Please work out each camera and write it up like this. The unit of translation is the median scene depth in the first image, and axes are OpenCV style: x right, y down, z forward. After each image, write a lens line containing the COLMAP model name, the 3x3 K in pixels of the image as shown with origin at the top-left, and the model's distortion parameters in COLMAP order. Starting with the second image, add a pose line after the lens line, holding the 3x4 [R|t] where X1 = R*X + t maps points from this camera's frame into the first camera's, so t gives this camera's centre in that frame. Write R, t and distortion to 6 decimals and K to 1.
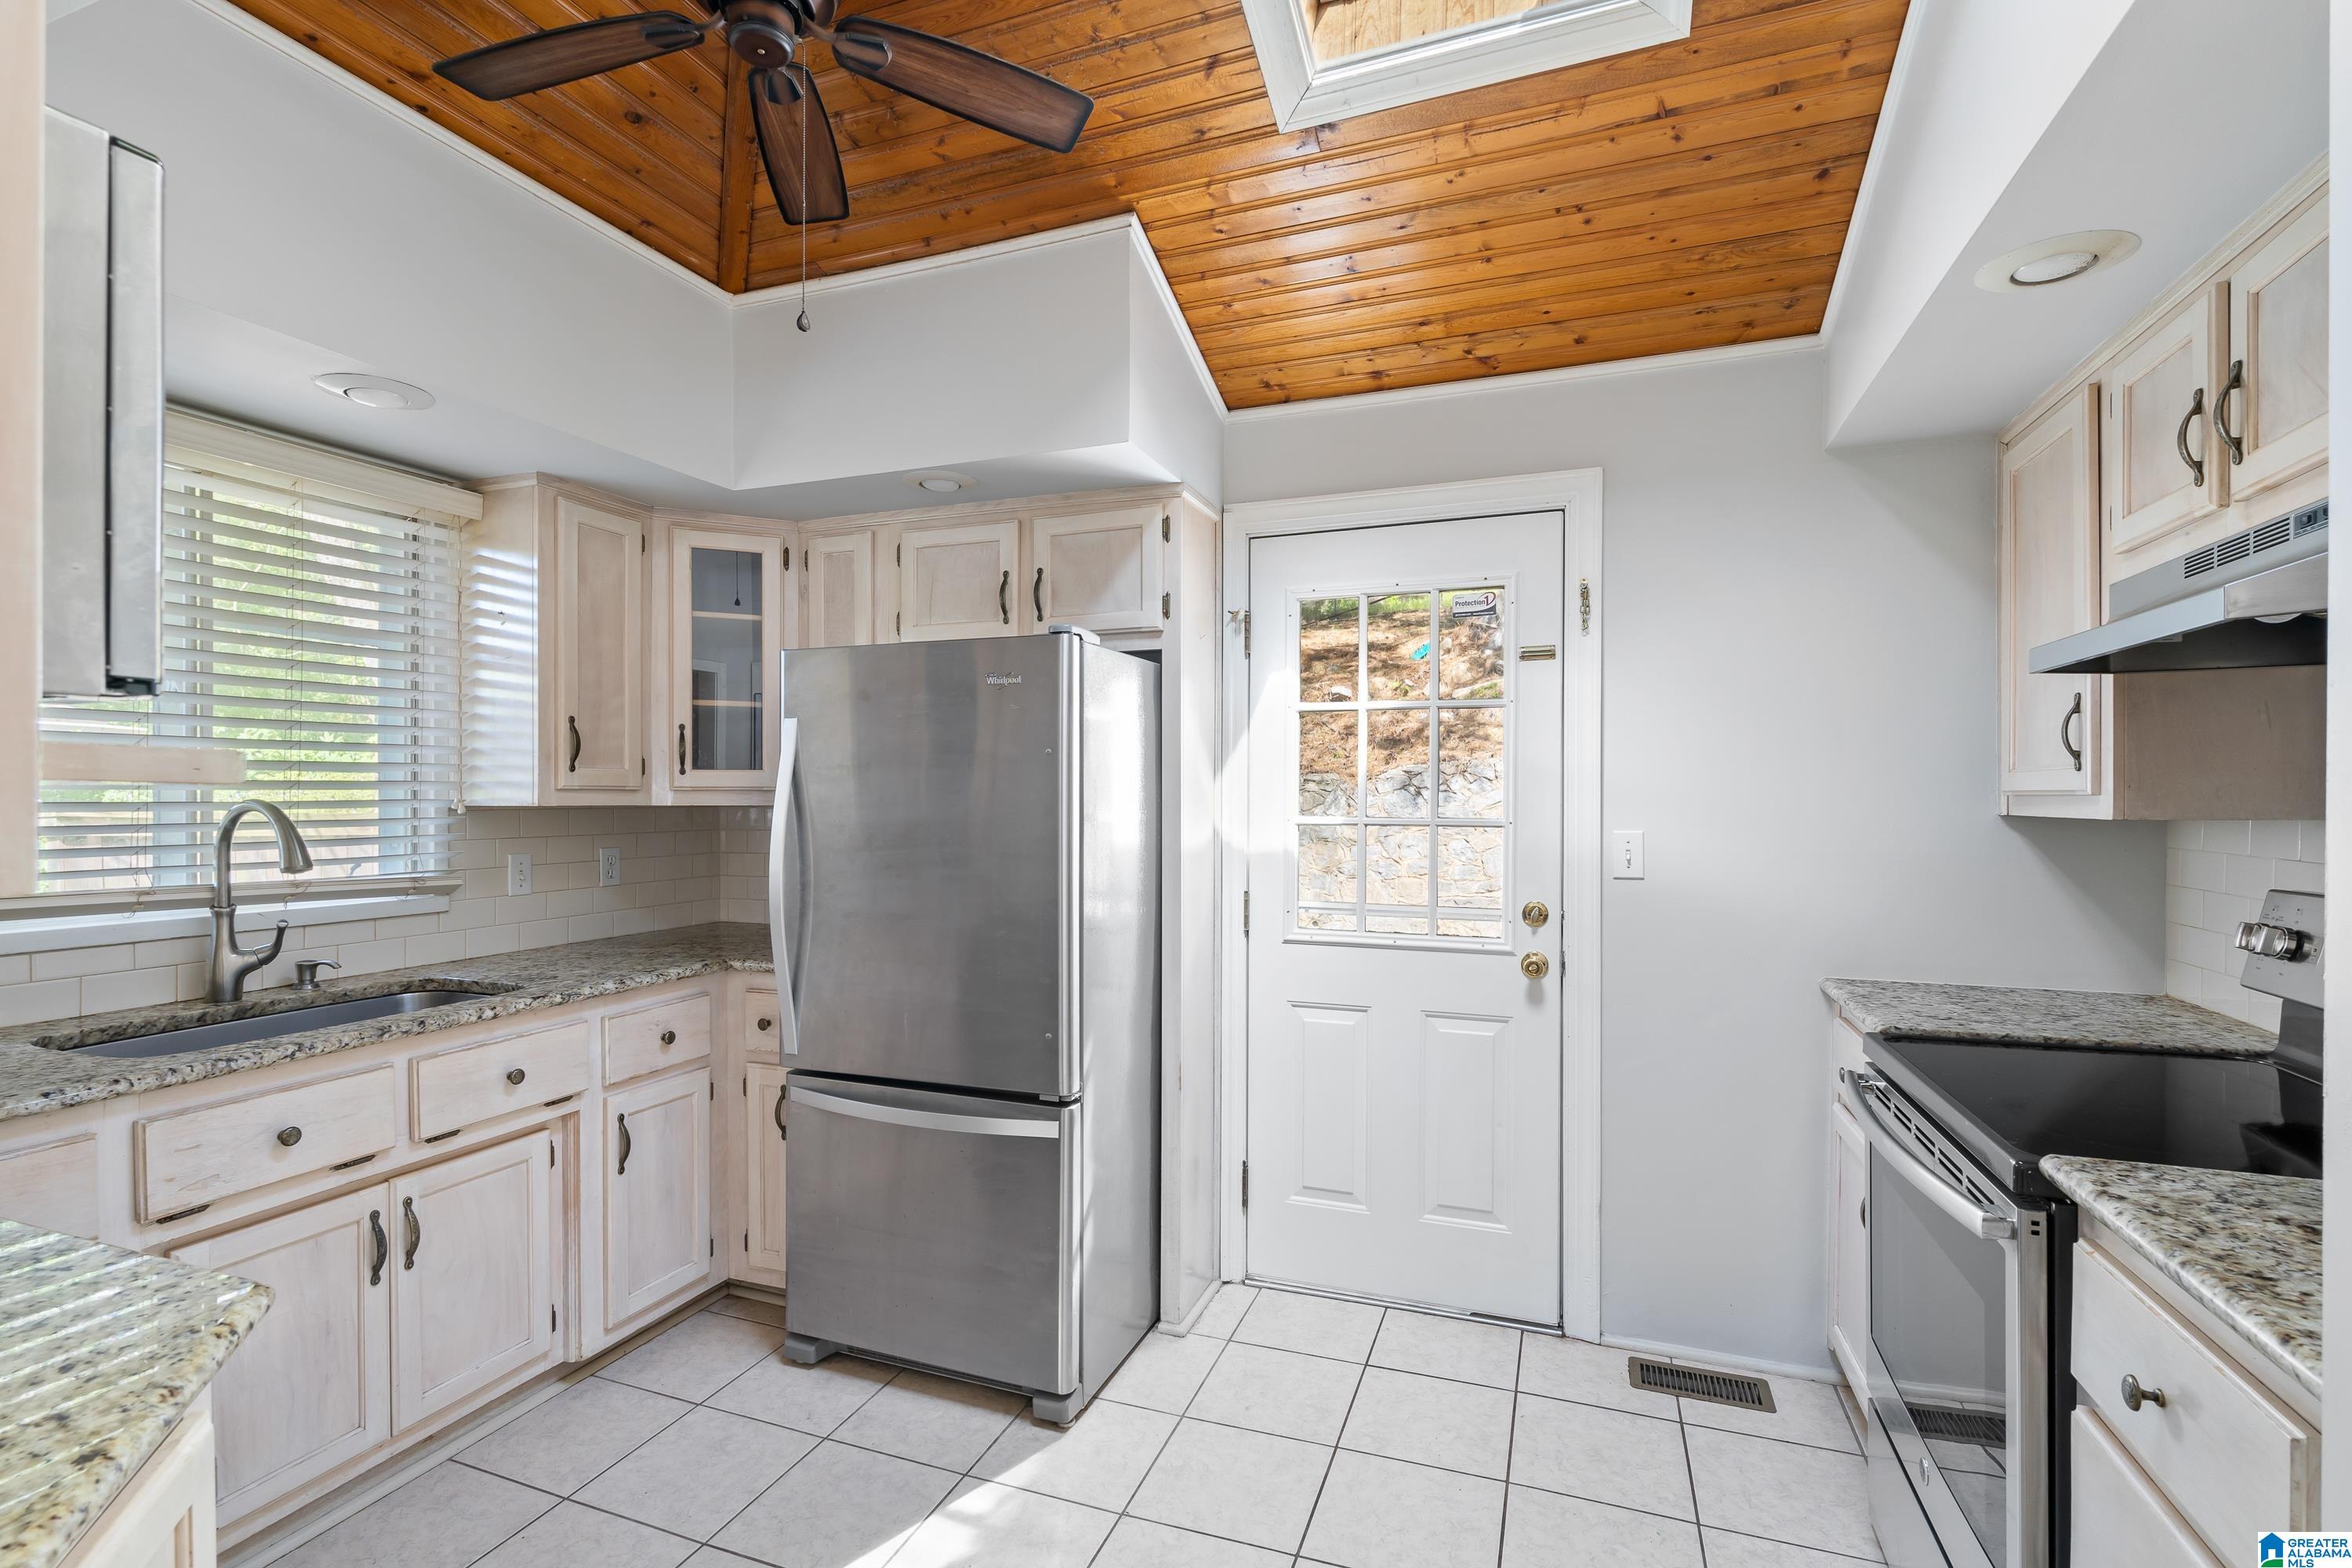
lens RADIAL K [[1047.4, 0, 1147.8], [0, 1047.4, 805.8], [0, 0, 1]] dist [-0.008425, 0.000644]
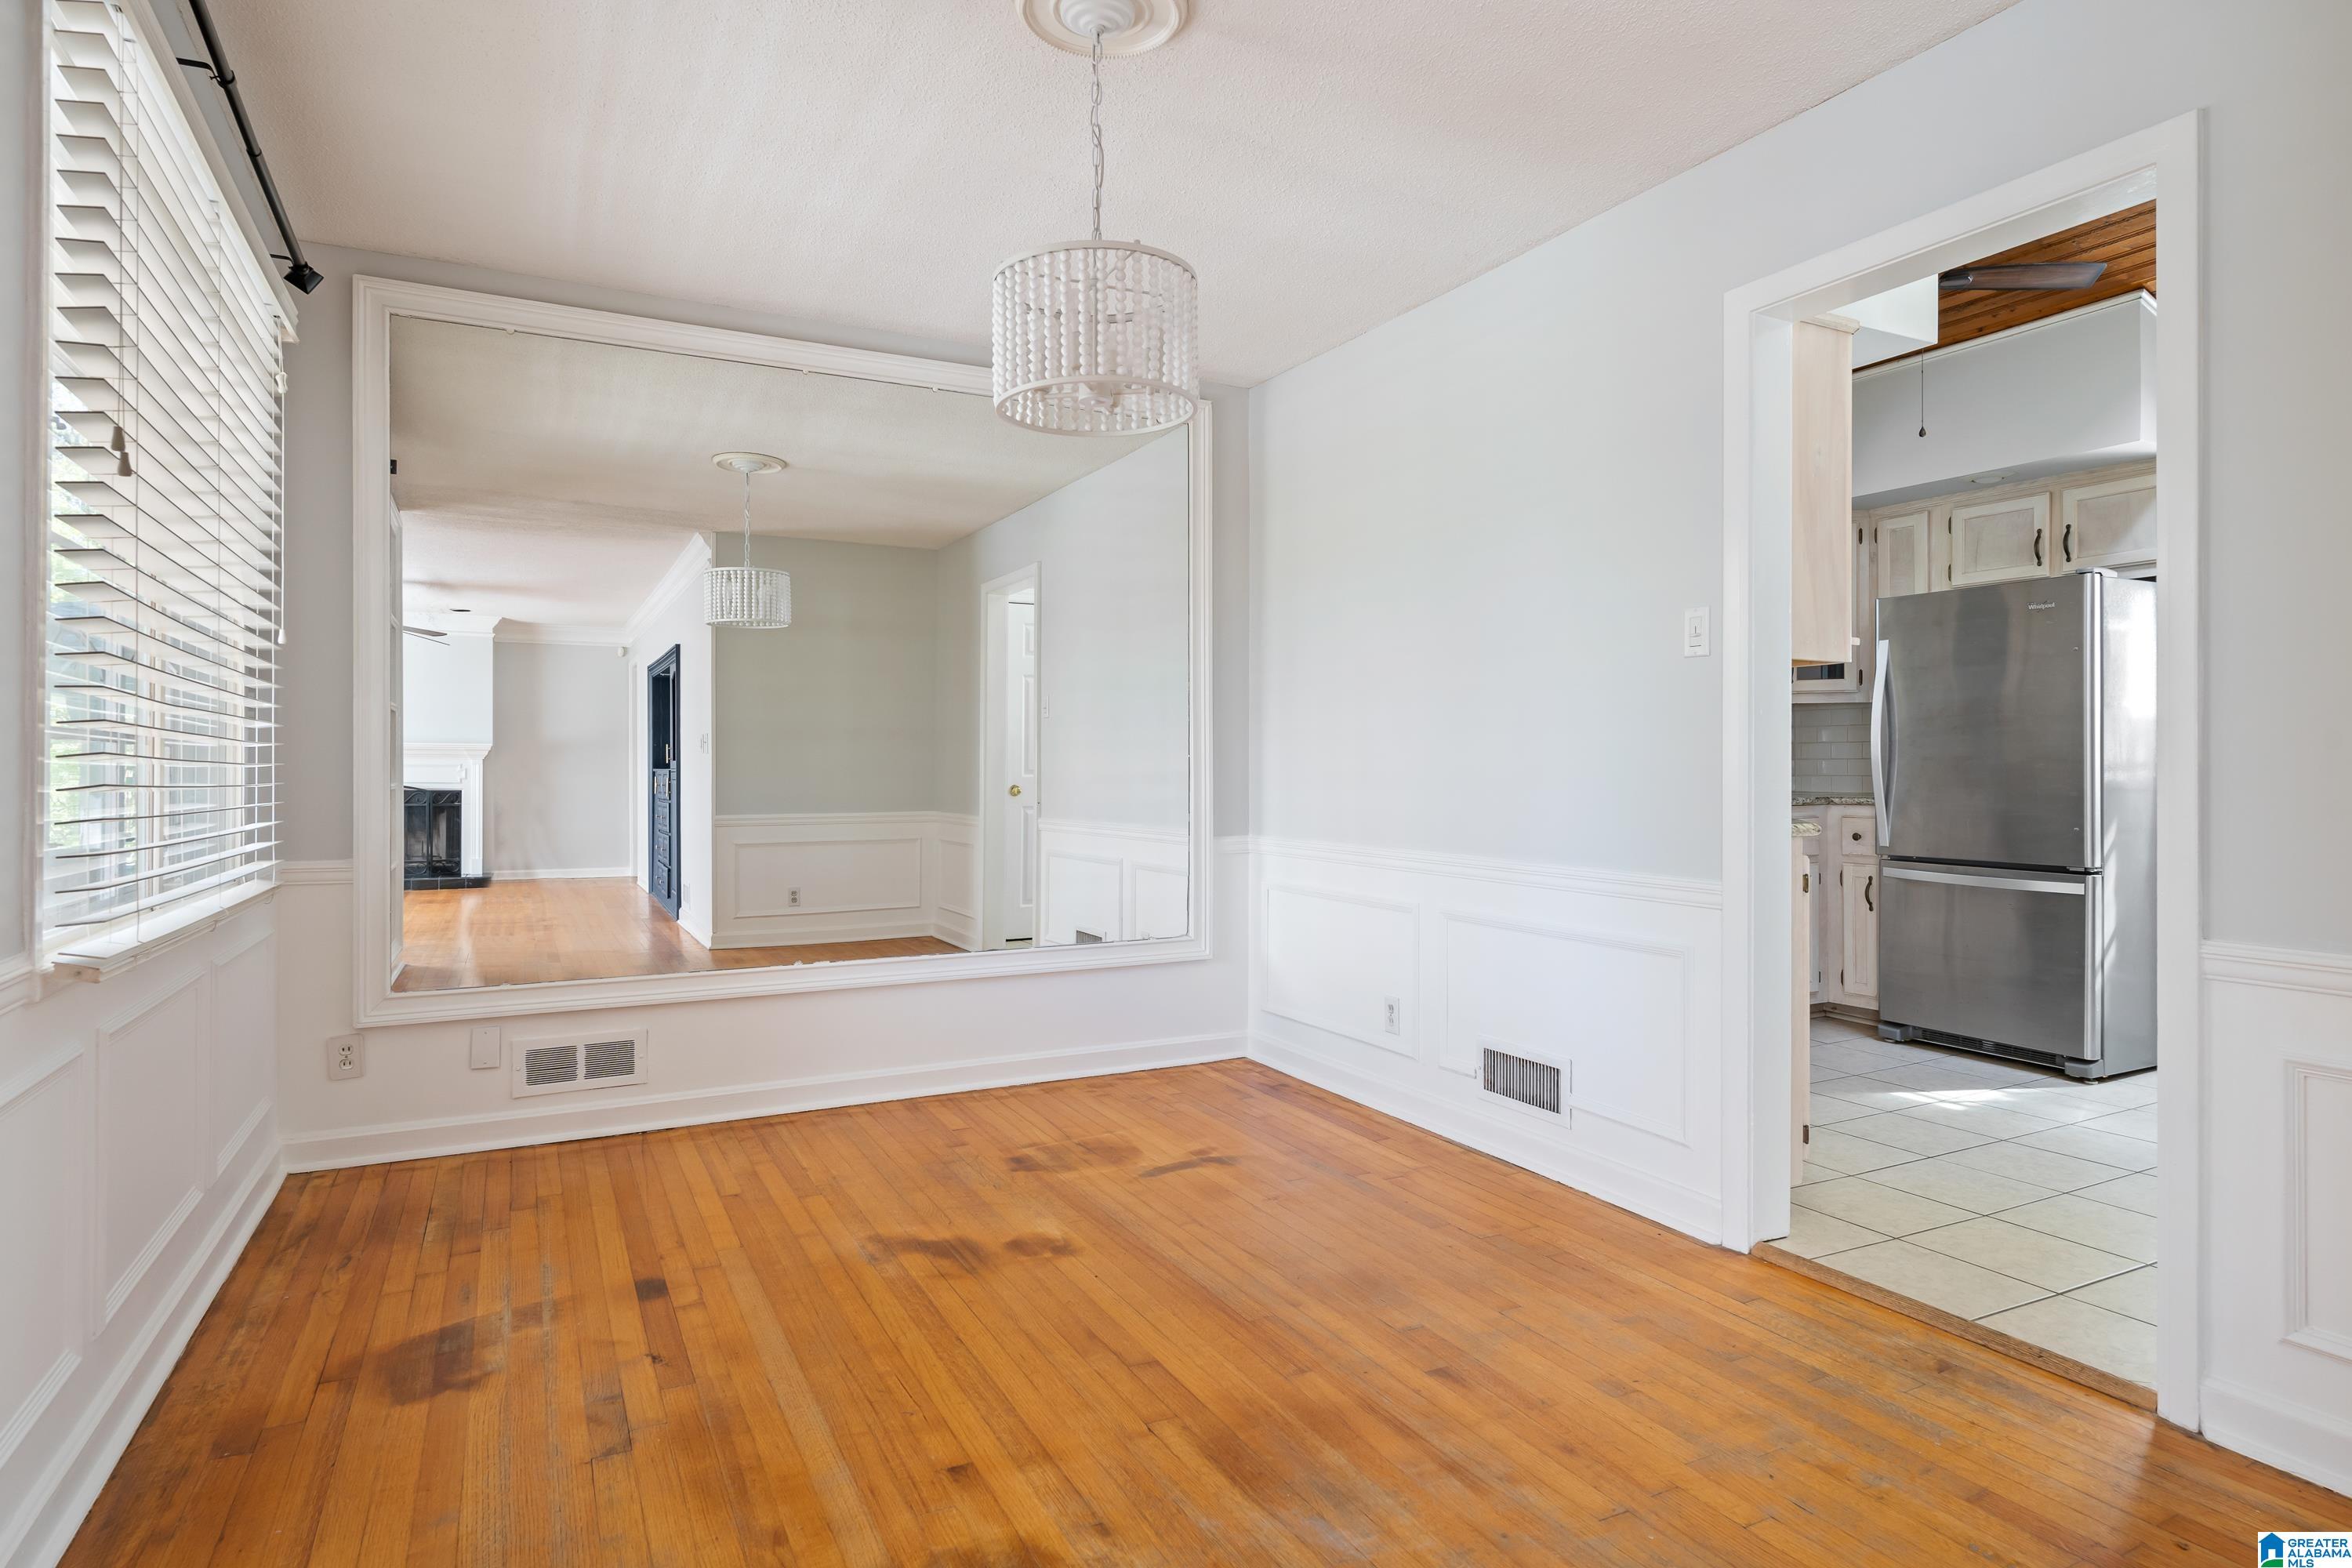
lens RADIAL K [[1252.8, 0, 1183.8], [0, 1252.8, 772.9], [0, 0, 1]] dist [0.001149, -0.004322]
pose [[0.755336, -0.002026, -0.655335, 0.107747], [0.002233, 0.999997, -0.000518, 0.112782], [0.655334, -0.001072, 0.755339, -1.115061]]
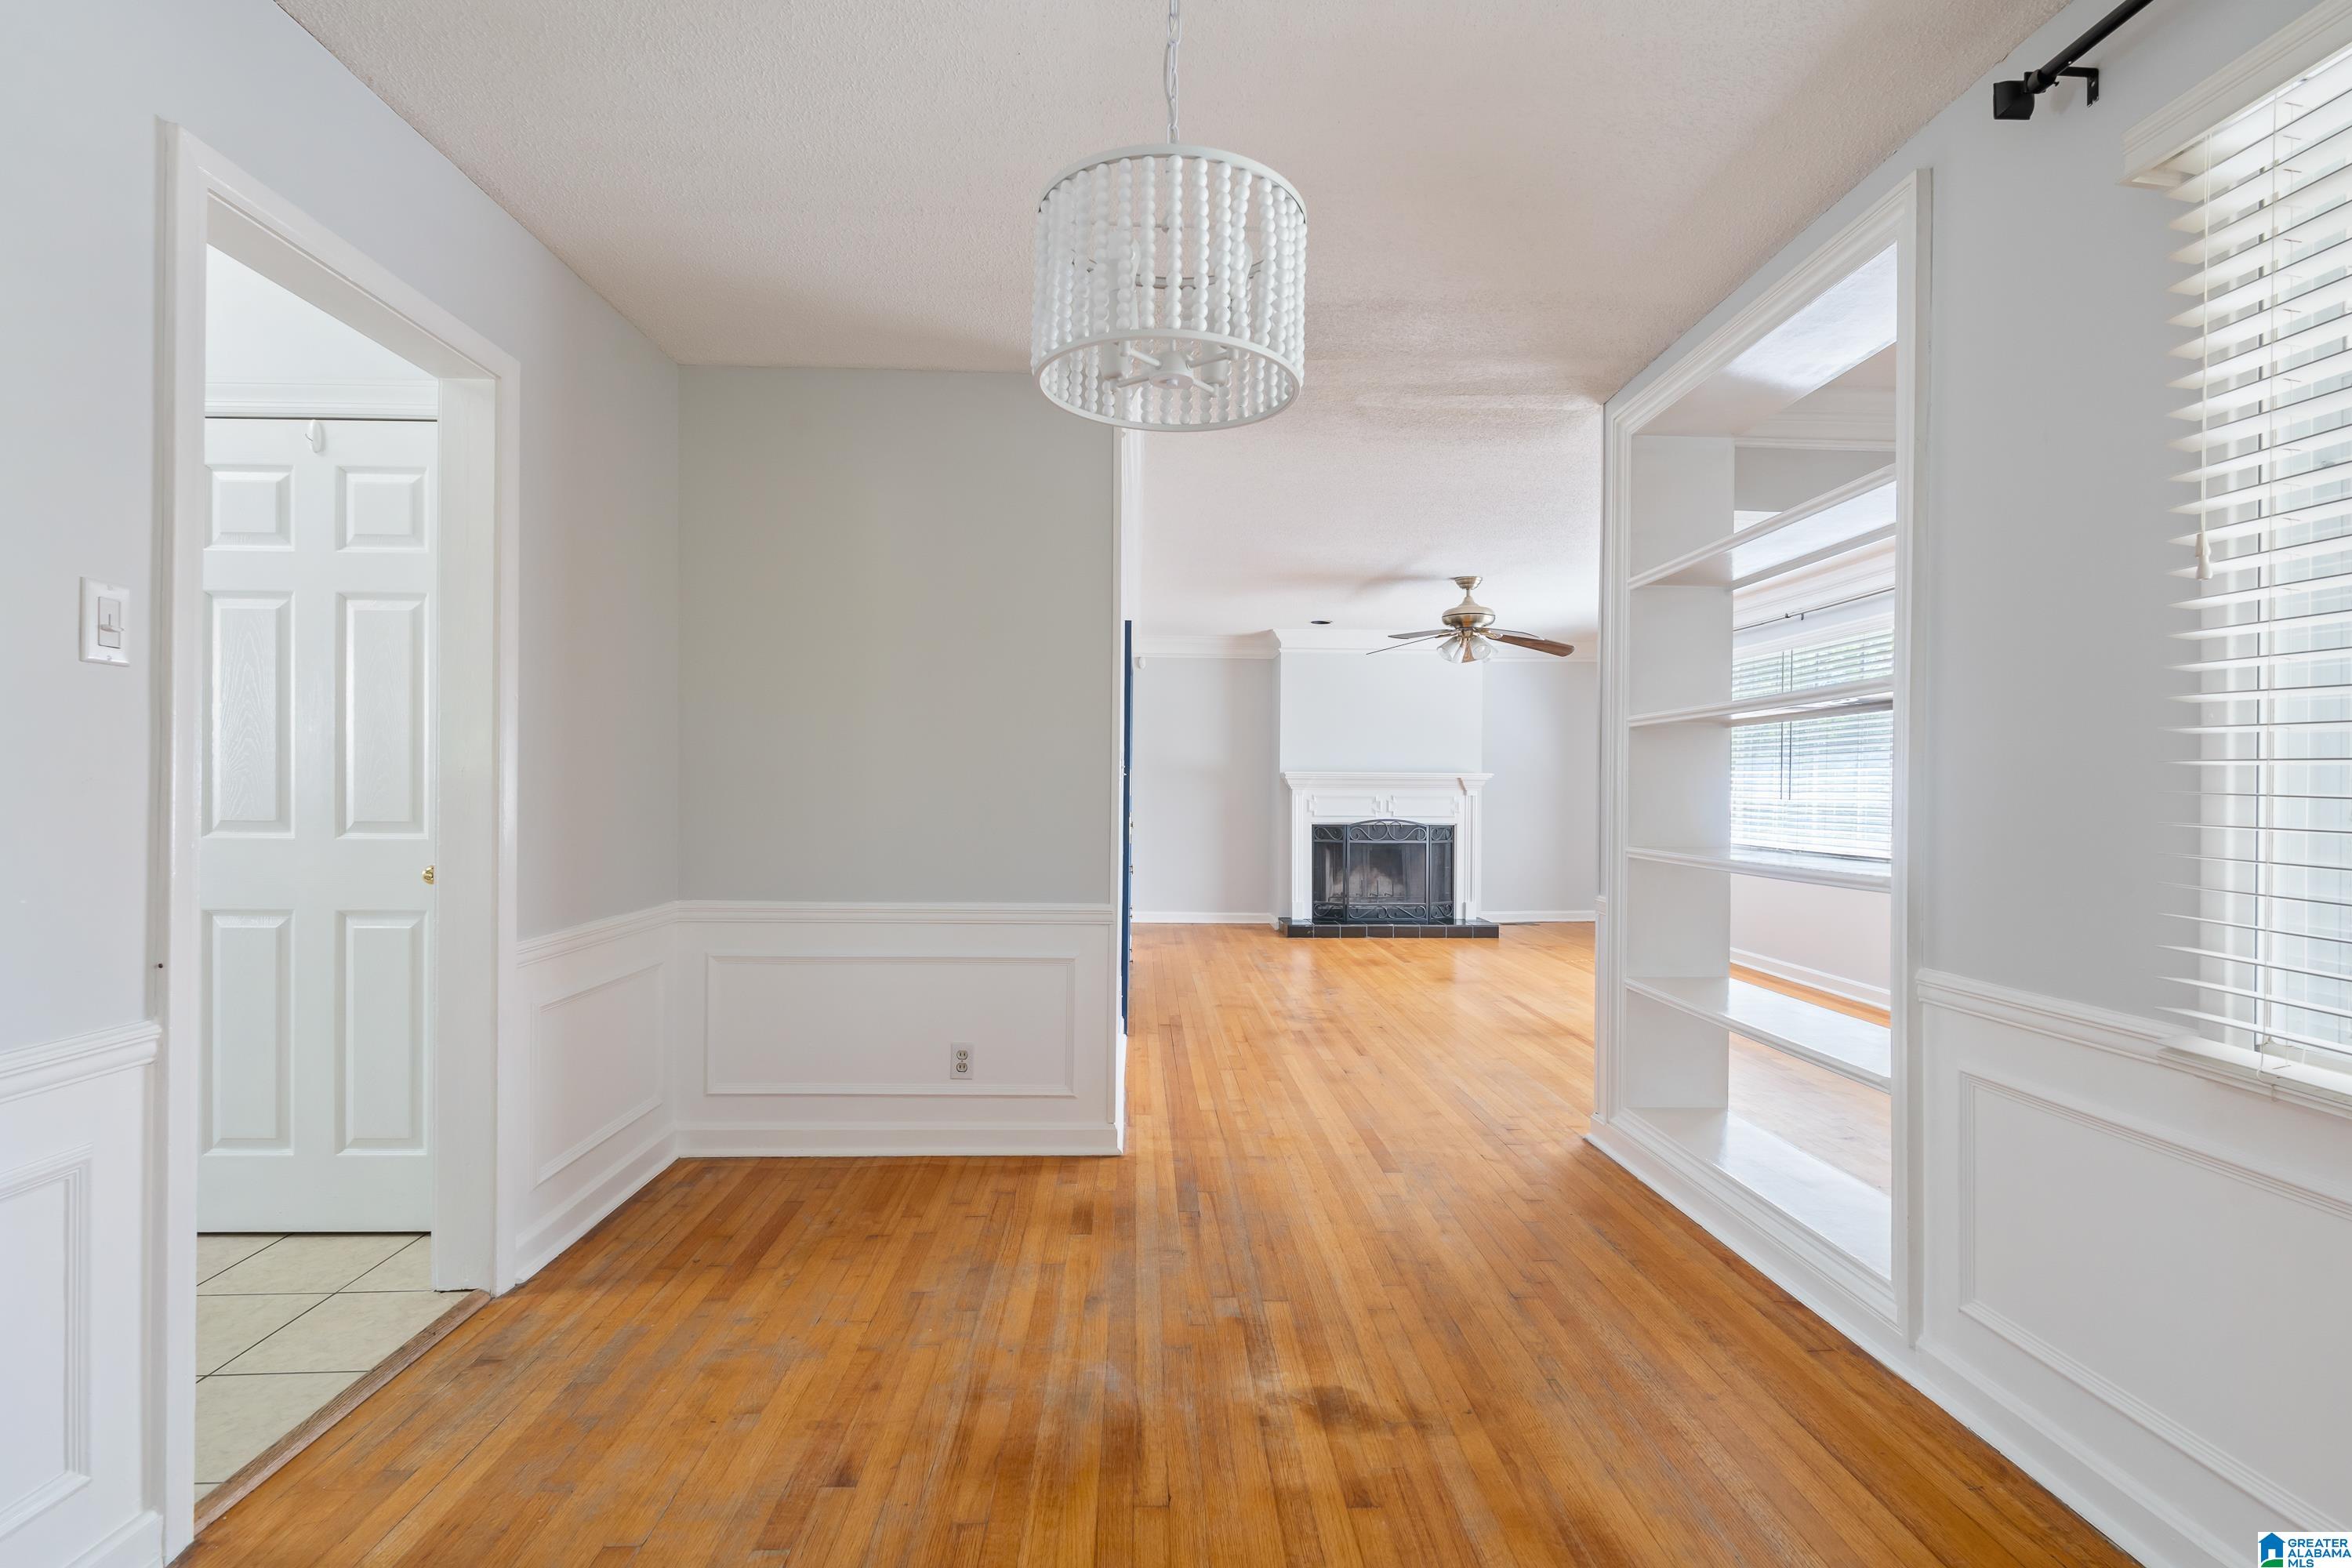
lens RADIAL K [[1089.3, 0, 1171.4], [0, 1089.3, 787.6], [0, 0, 1]] dist [-0.008026, 0.001786]
pose [[-0.392059, -0.010268, 0.919883, -1.034084], [-0.010055, 0.999926, 0.006876, 0.067342], [-0.919885, -0.006554, -0.392133, -0.278837]]
